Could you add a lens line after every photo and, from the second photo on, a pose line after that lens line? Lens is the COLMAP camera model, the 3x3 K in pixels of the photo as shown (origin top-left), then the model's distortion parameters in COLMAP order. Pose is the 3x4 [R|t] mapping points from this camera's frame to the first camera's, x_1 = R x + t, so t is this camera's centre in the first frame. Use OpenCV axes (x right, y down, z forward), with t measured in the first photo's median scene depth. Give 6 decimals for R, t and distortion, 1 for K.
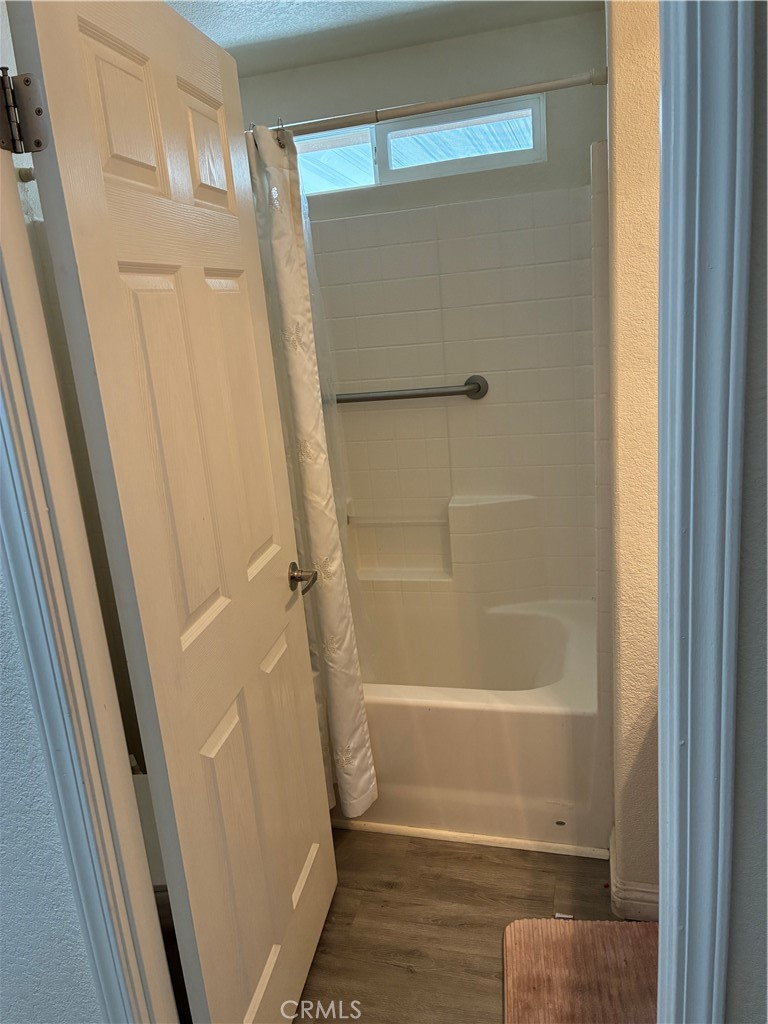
lens RADIAL K [[770.1, 0, 390.8], [0, 770.1, 511.5], [0, 0, 1]] dist [0.028292, -0.036860]
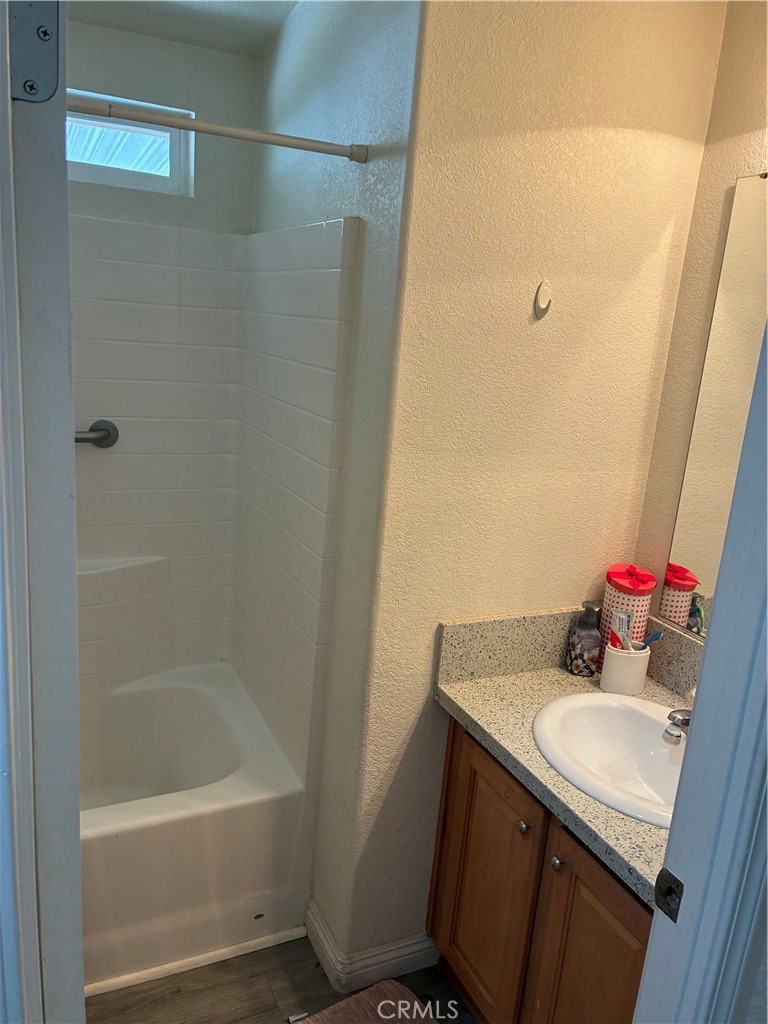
lens RADIAL K [[770.1, 0, 386.1], [0, 770.1, 511.3], [0, 0, 1]] dist [0.028292, -0.036860]
pose [[0.743632, -0.018445, 0.668334, -0.282089], [0.030699, 0.999507, -0.006572, -0.074548], [-0.667884, 0.025405, 0.743832, 0.191086]]
